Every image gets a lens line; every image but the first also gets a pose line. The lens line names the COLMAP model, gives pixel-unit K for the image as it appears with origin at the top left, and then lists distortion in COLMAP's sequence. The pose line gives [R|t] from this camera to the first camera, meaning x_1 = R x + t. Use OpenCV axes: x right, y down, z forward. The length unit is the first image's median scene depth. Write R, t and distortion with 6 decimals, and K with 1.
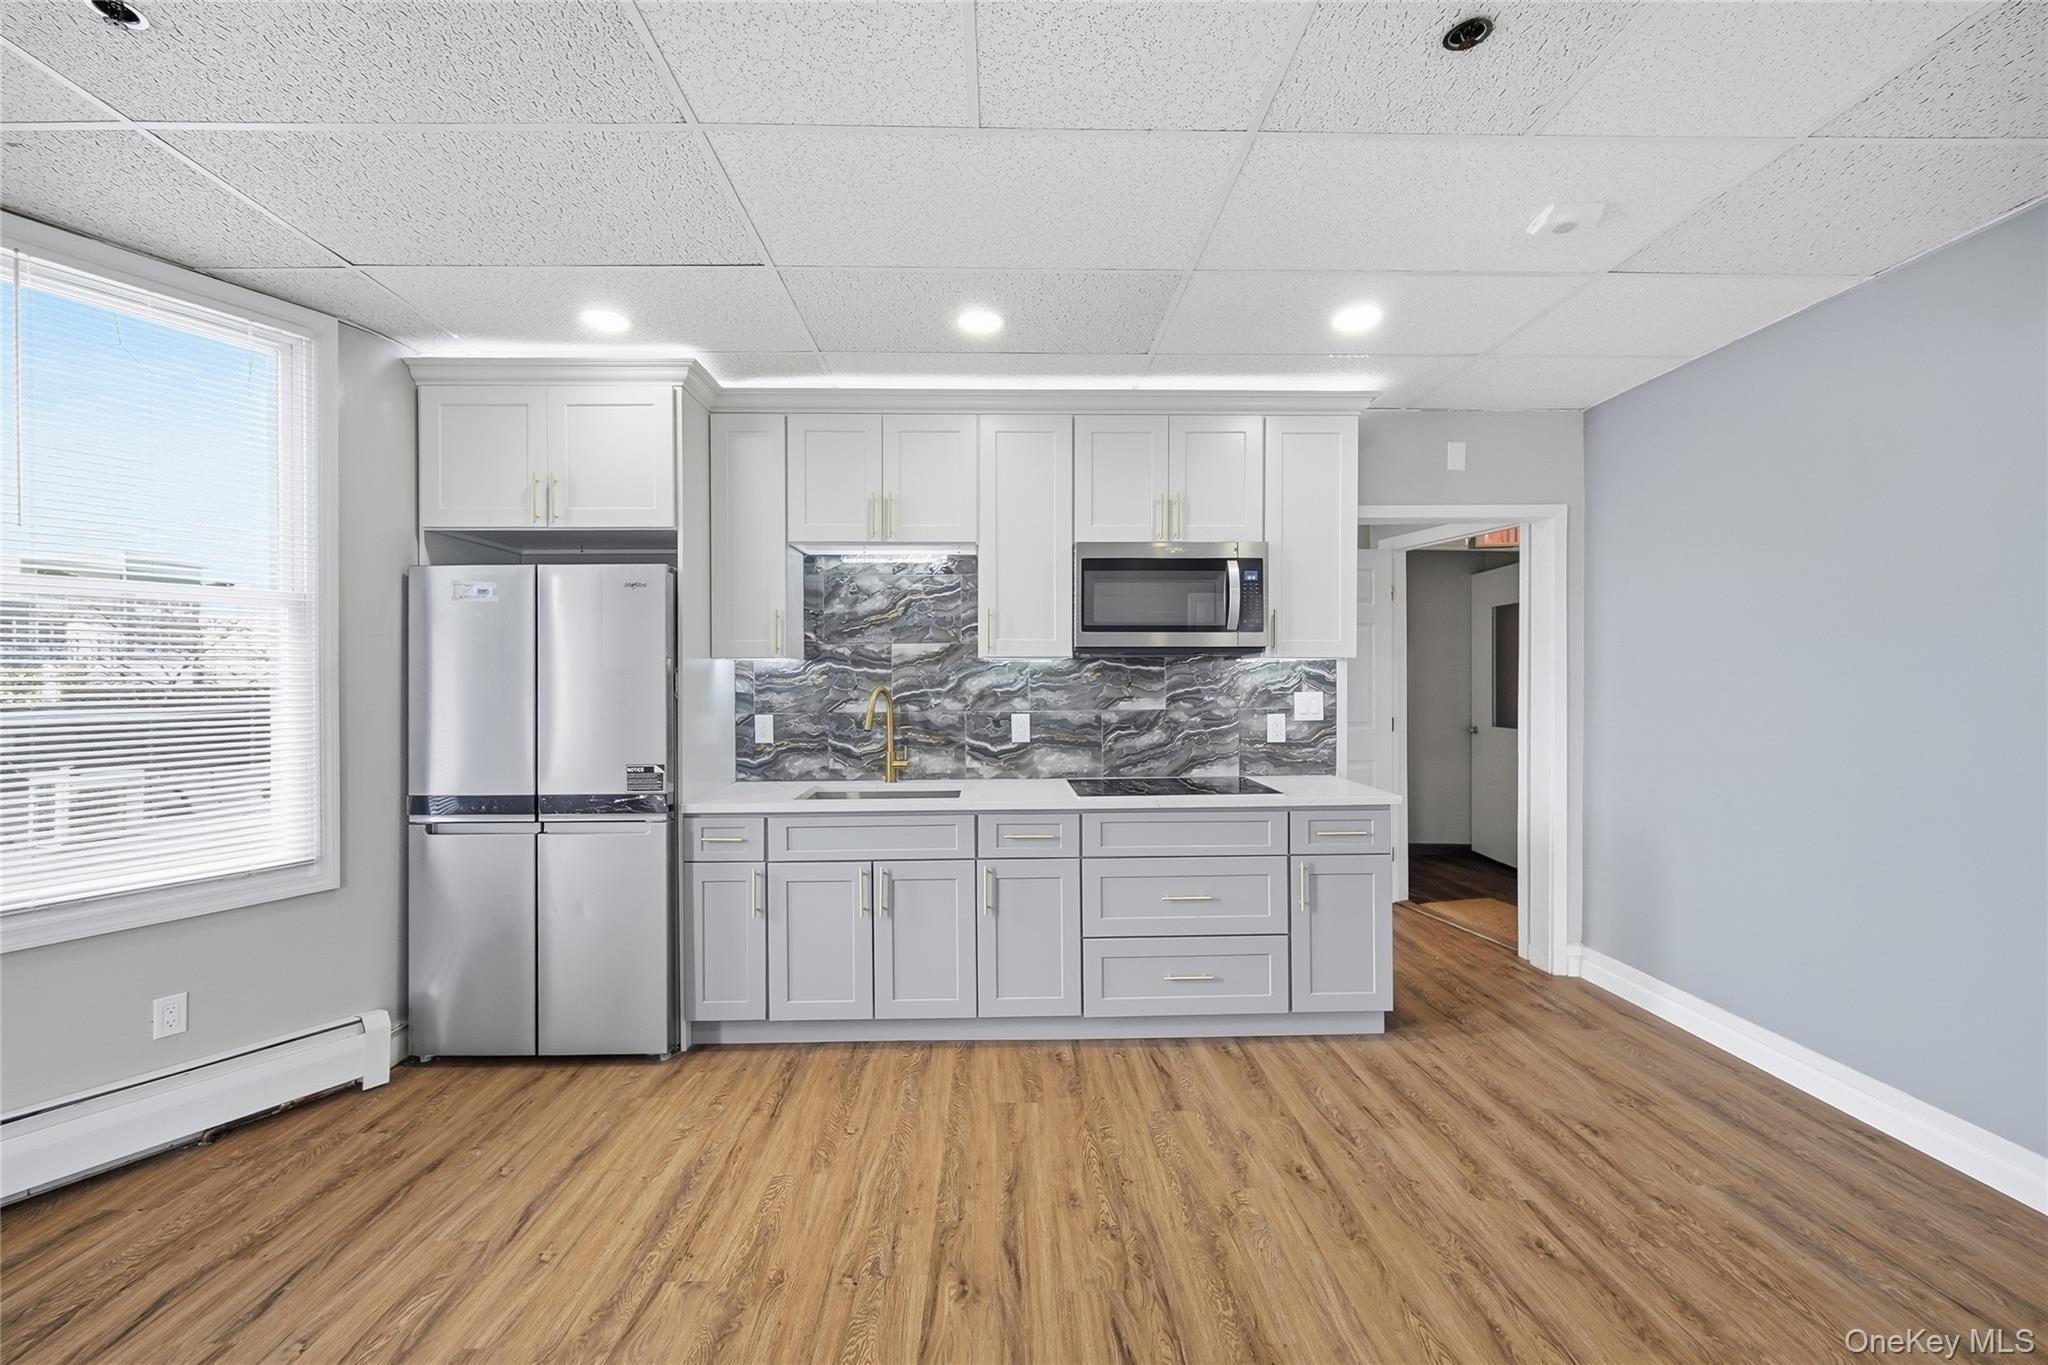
lens RADIAL K [[829.2, 0, 1013.9], [0, 829.2, 681.8], [0, 0, 1]] dist [-0.003455, 0.000506]
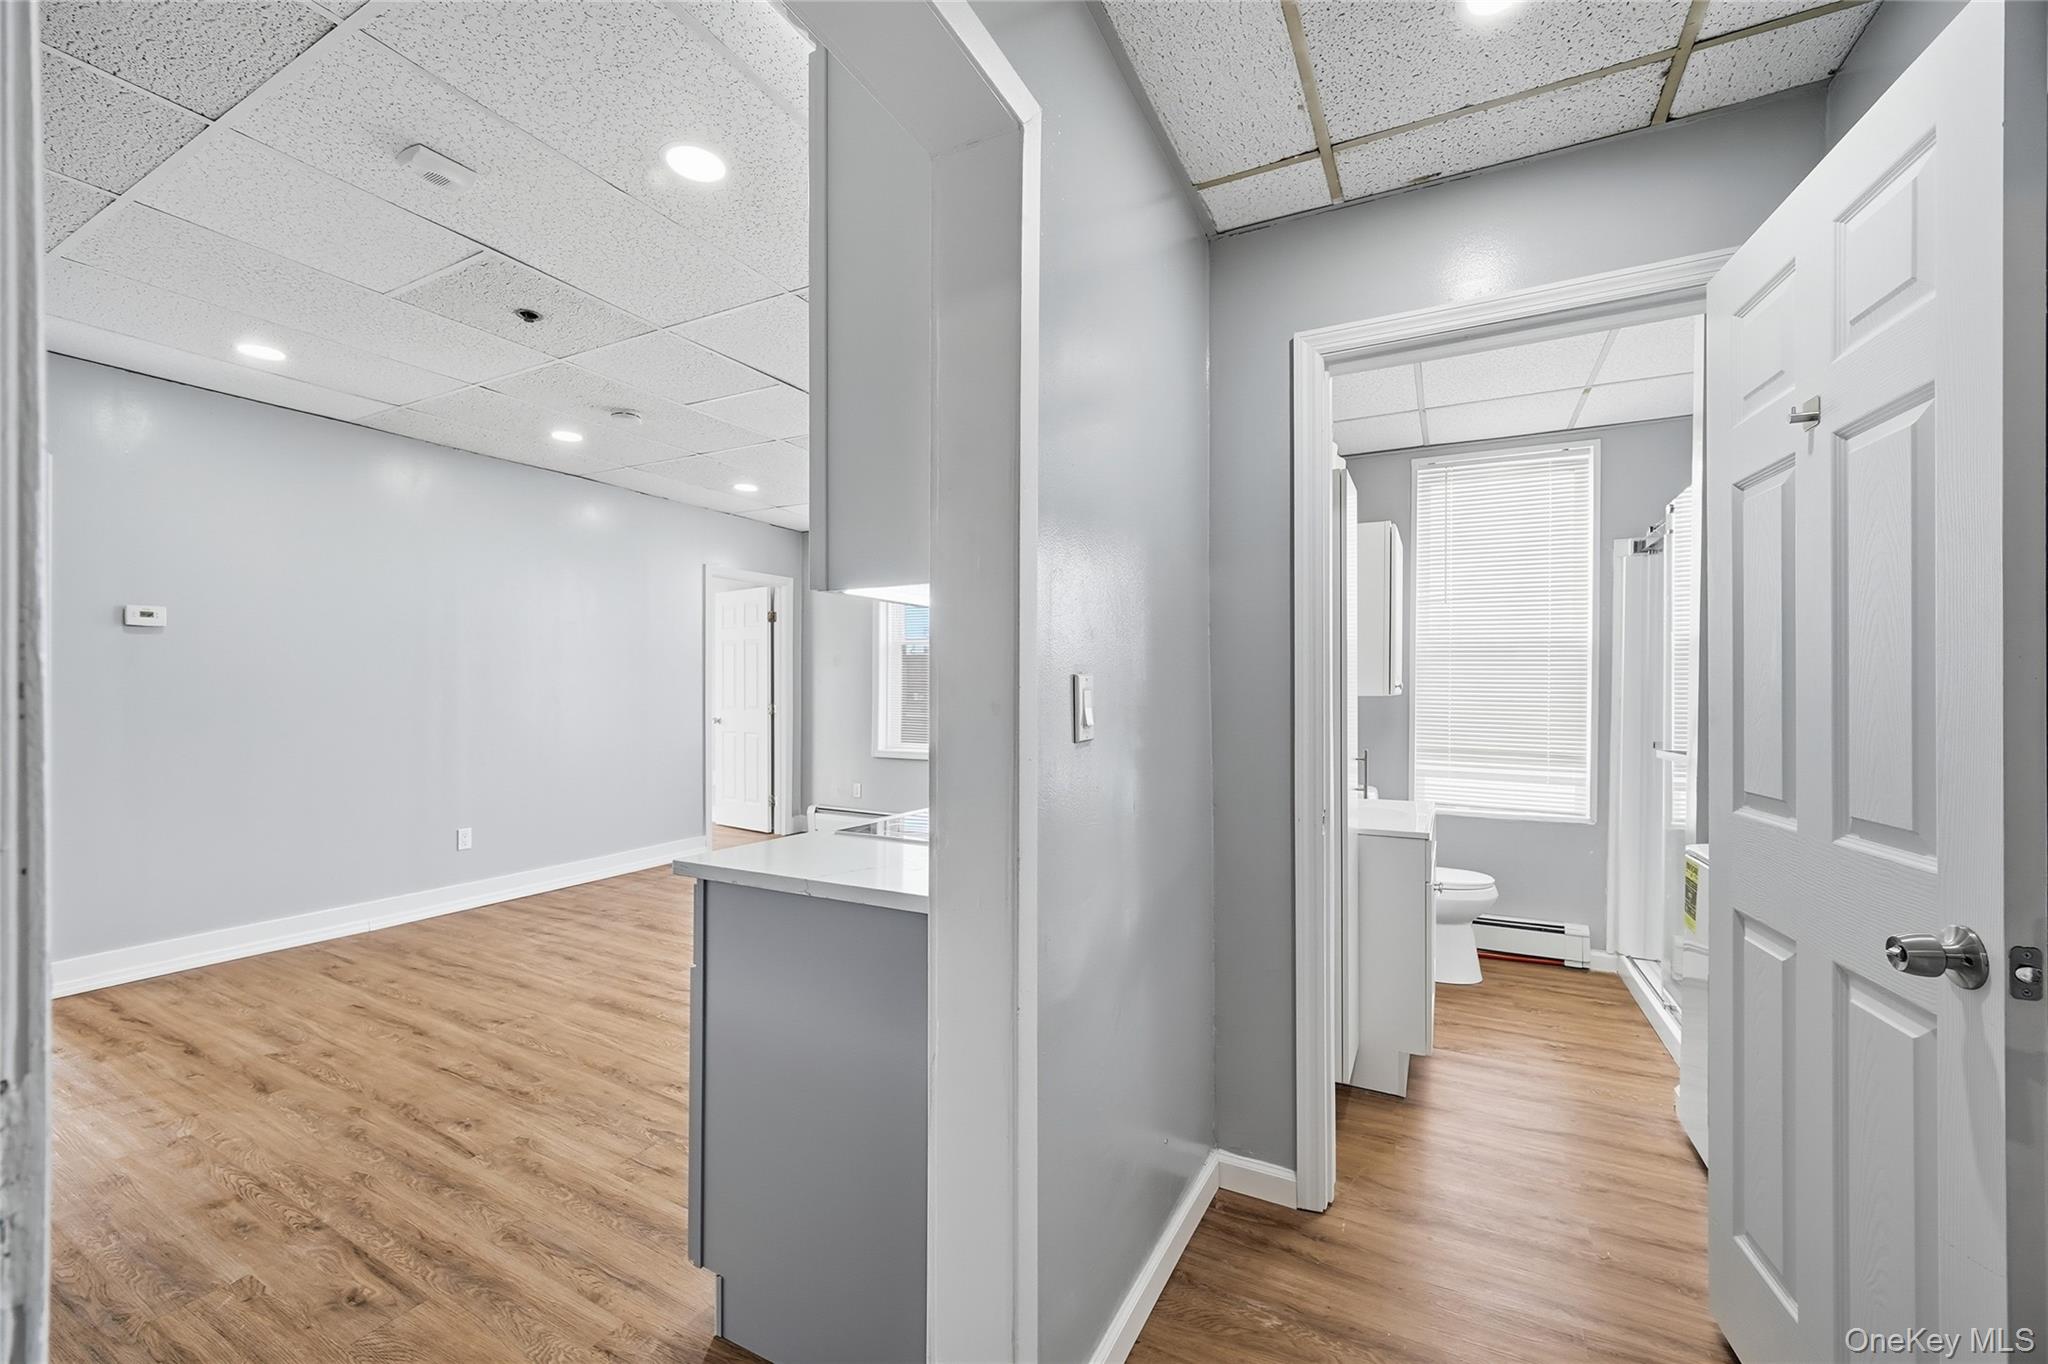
lens RADIAL K [[829.2, 0, 1010.1], [0, 829.2, 692.4], [0, 0, 1]] dist [-0.003455, 0.000506]
pose [[-0.492687, -0.000418, -0.870207, 0.868215], [-0.010195, 0.999934, 0.005291, 0.027475], [0.870147, 0.011479, -0.492659, 1.522836]]
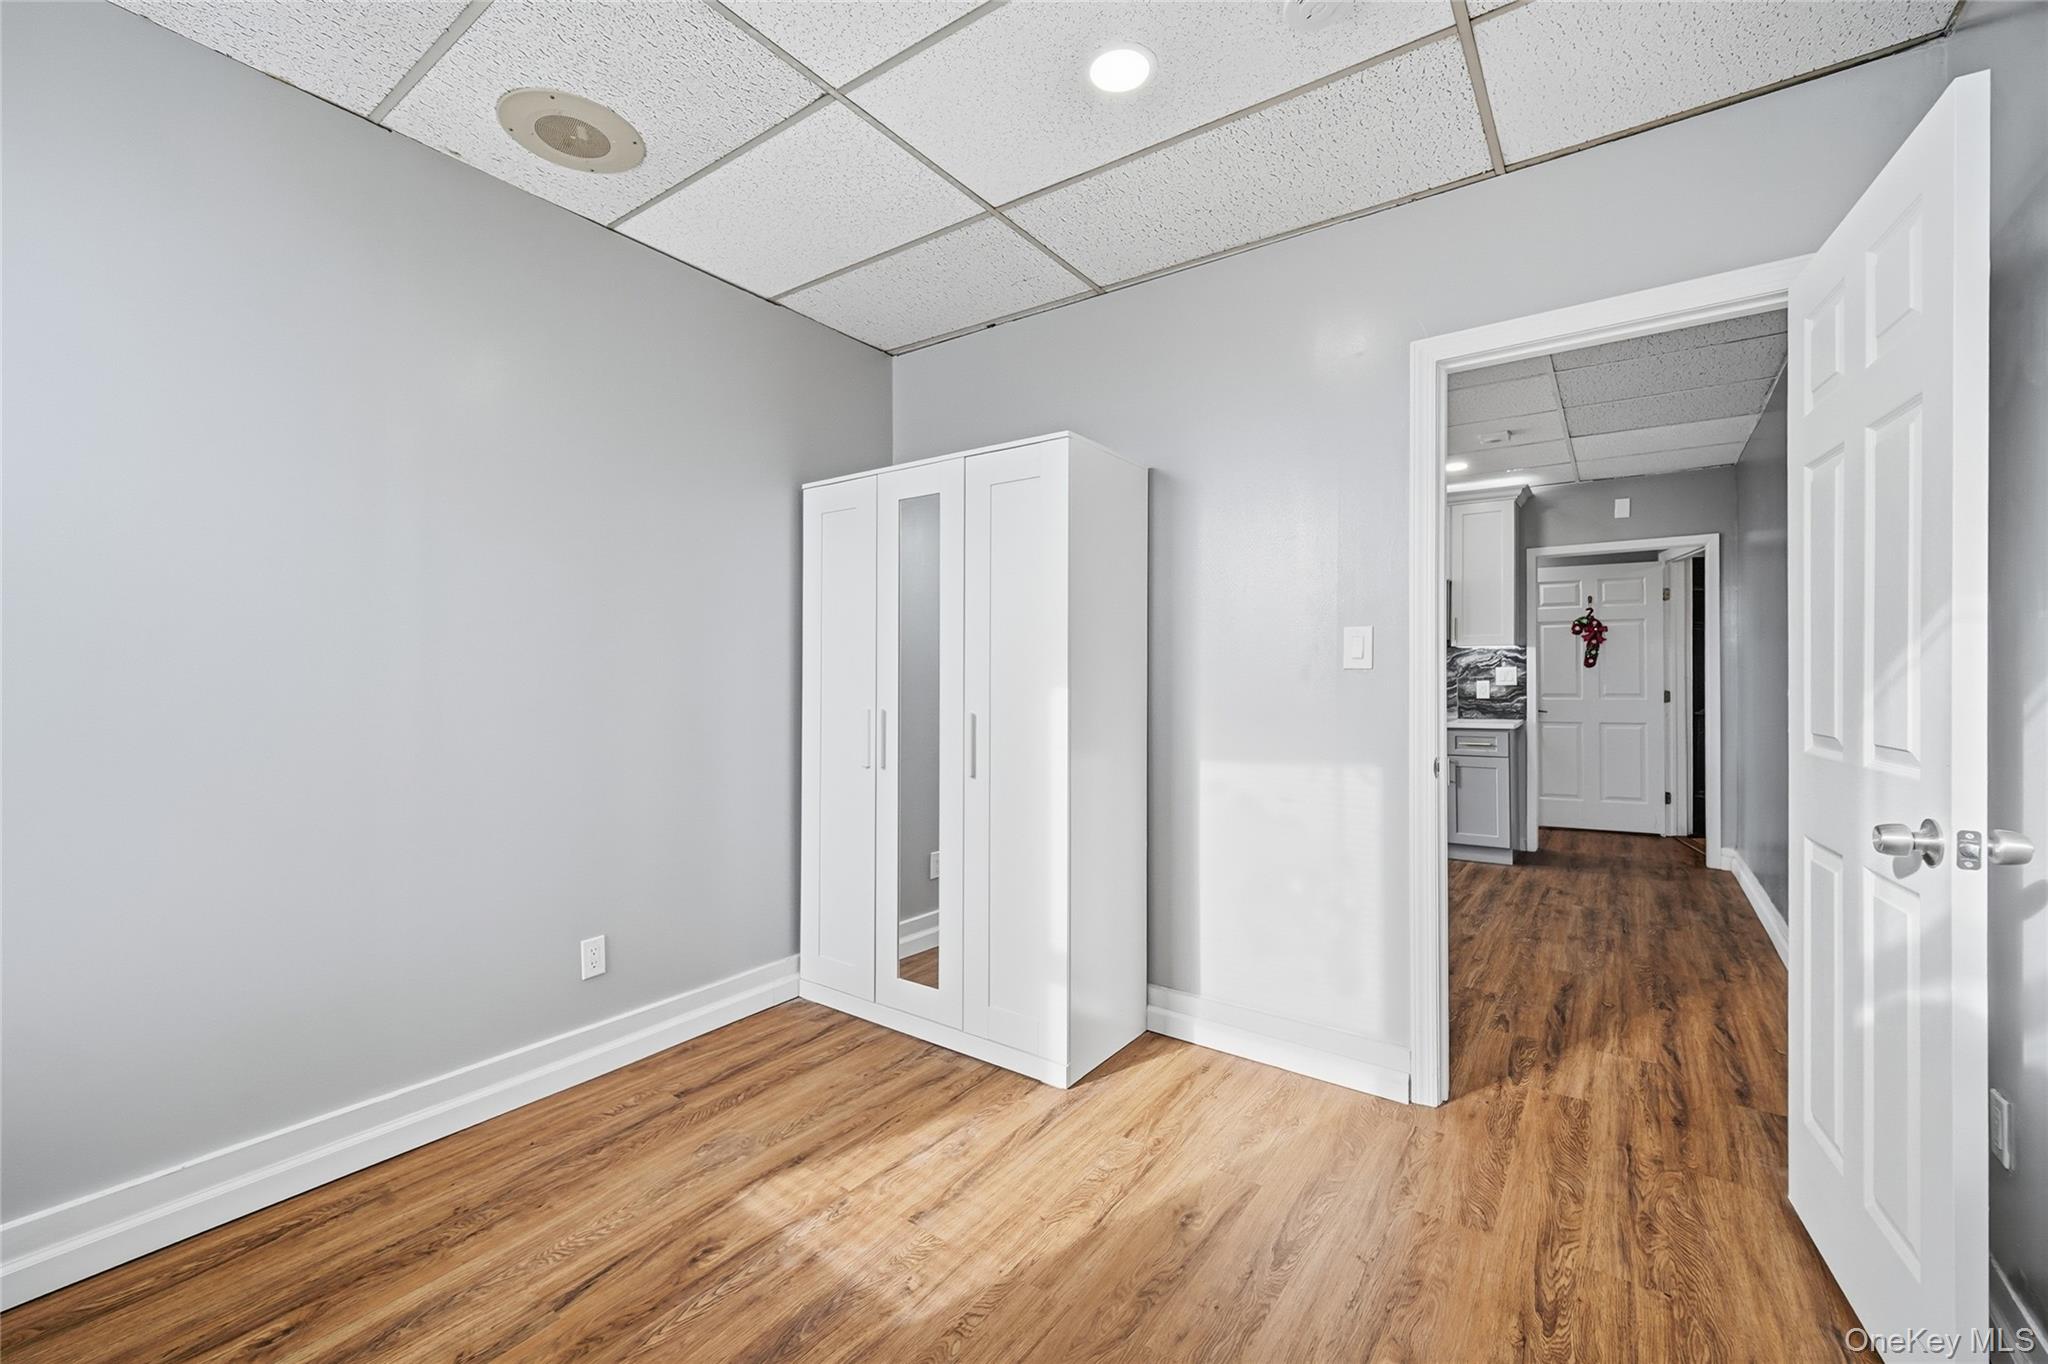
lens RADIAL K [[829.2, 0, 1034.8], [0, 829.2, 680.9], [0, 0, 1]] dist [-0.003455, 0.000506]
pose [[0.807315, 0.000529, -0.590120, 0.714811], [-0.003706, 0.999984, -0.004175, 0.062016], [0.590109, 0.005557, 0.807305, -1.035120]]
